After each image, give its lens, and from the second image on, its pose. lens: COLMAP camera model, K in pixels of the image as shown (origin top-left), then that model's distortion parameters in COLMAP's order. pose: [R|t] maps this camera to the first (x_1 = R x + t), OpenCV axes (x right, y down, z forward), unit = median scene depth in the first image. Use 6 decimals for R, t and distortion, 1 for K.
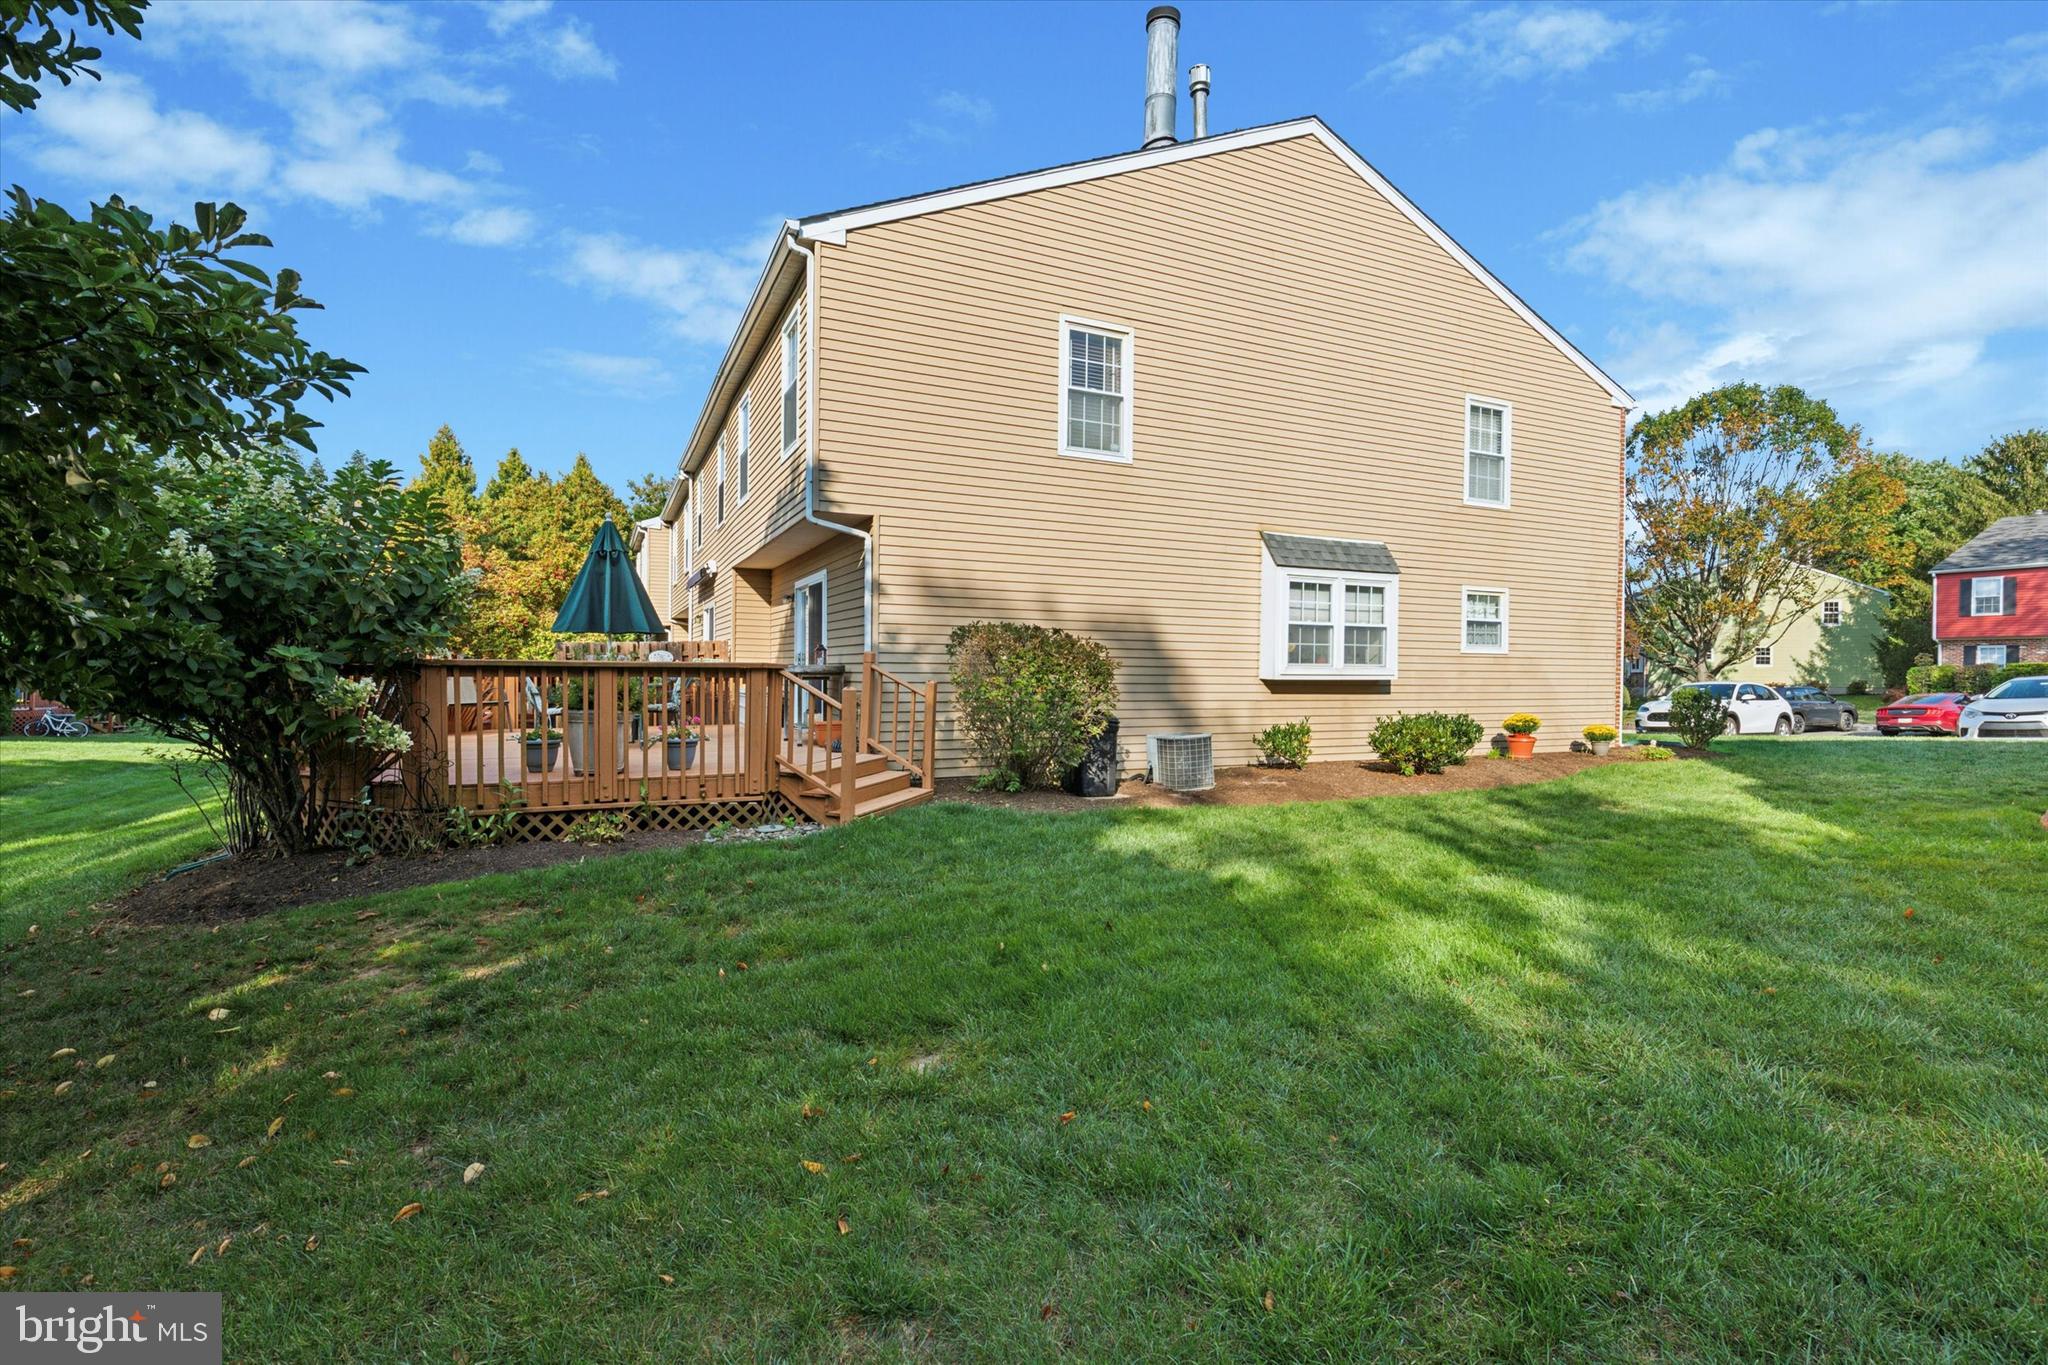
lens RADIAL K [[936.7, 0, 1023.3], [0, 936.7, 677.4], [0, 0, 1]] dist [0.003161, 0.000589]
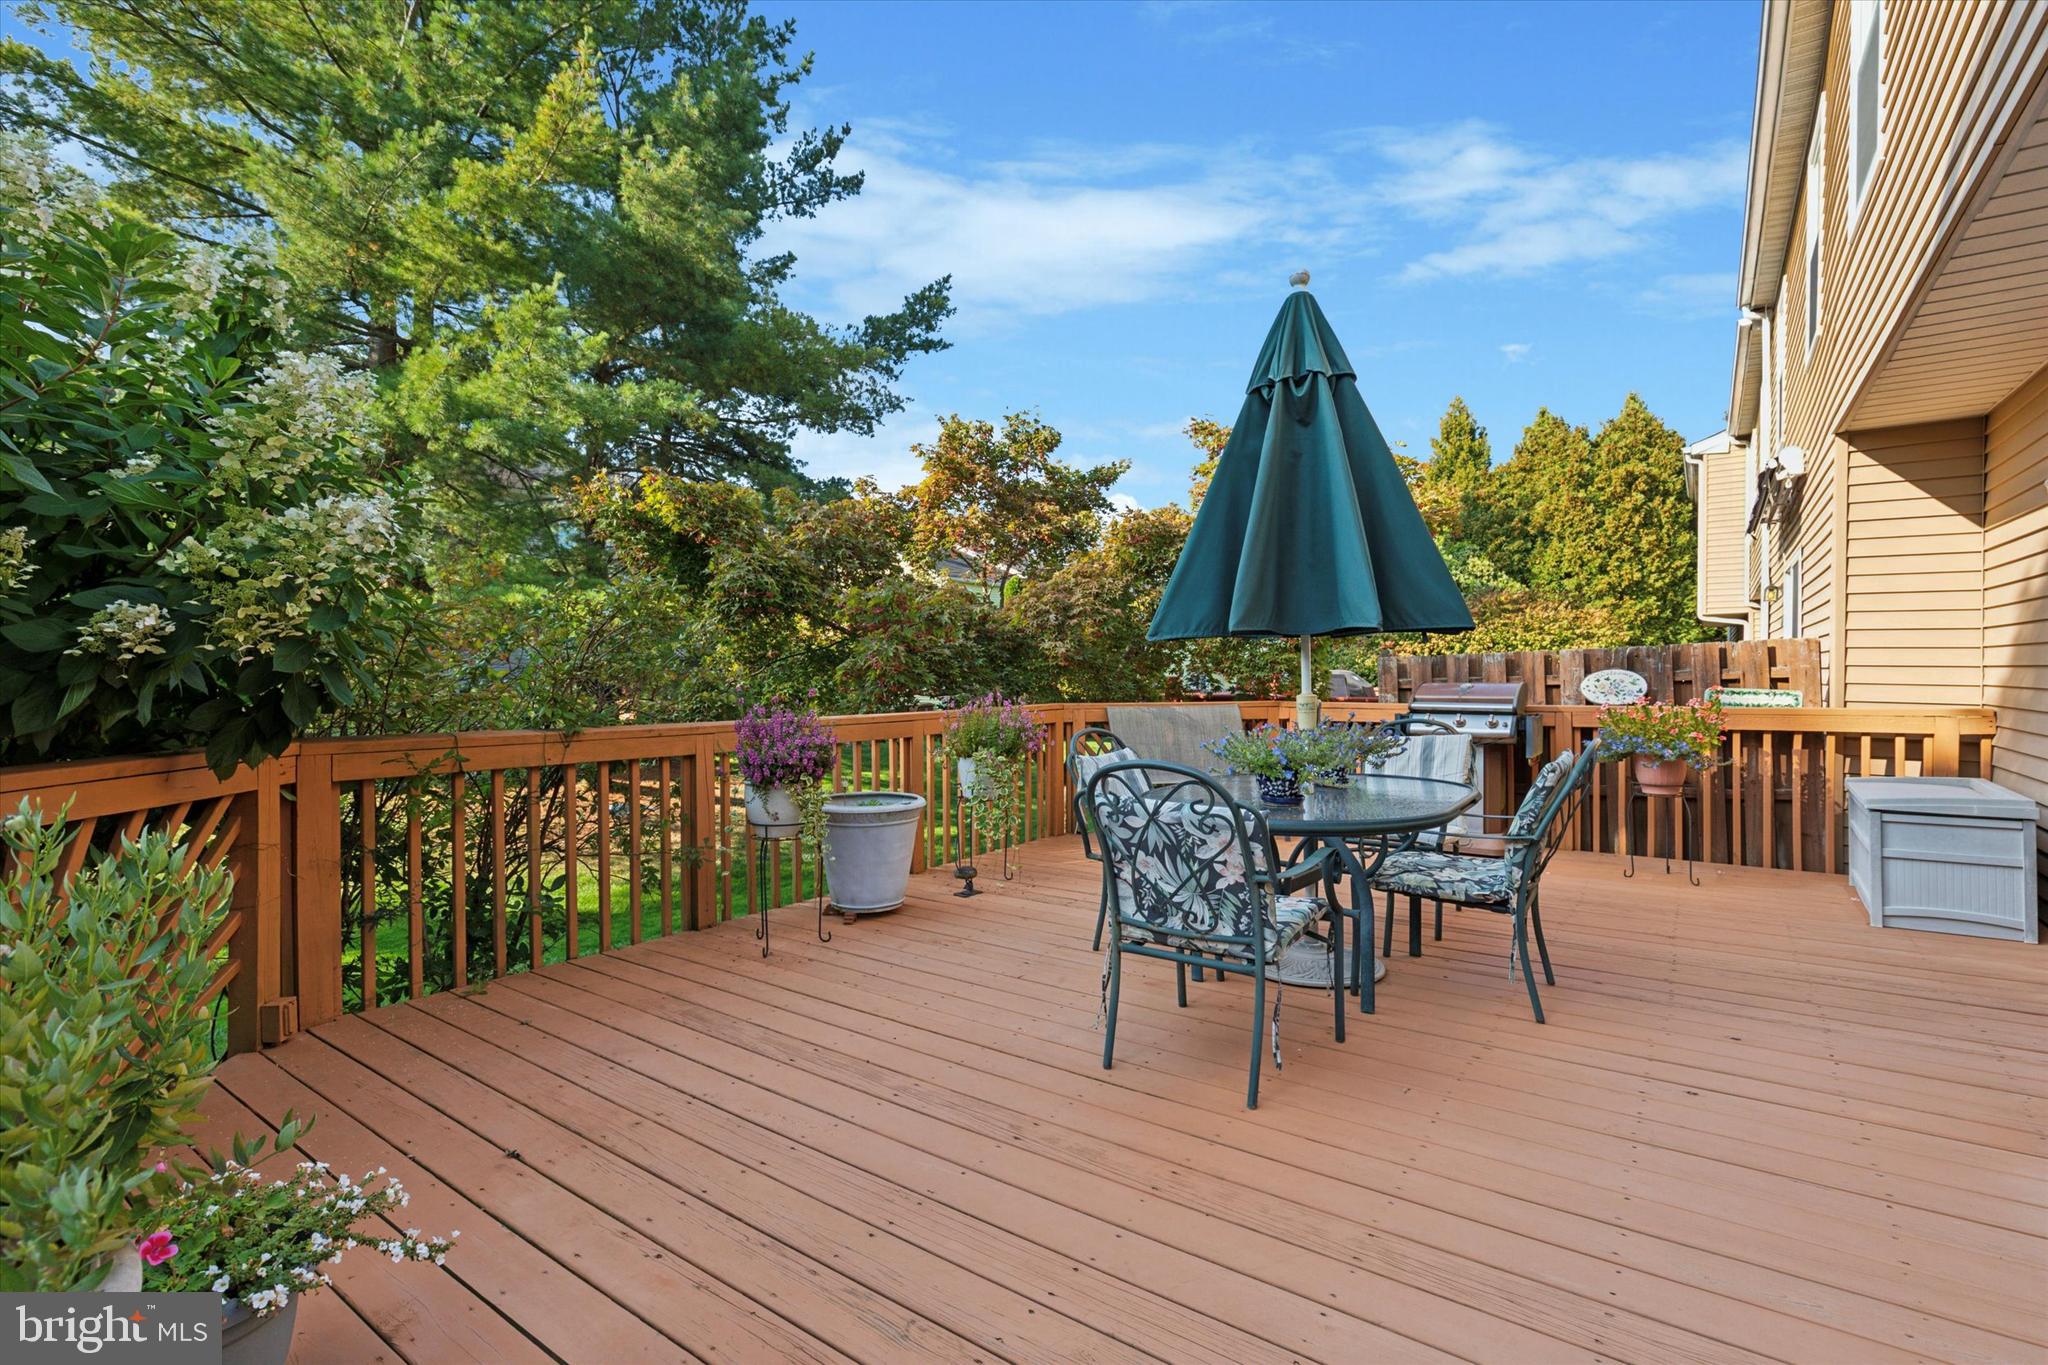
lens RADIAL K [[936.7, 0, 1020.8], [0, 936.7, 679.7], [0, 0, 1]] dist [0.003161, 0.000589]
pose [[0.486434, -0.002058, -0.873715, -0.075939], [0.001170, 0.999998, -0.001704, -0.011997], [0.873716, -0.000194, 0.486436, 0.281595]]
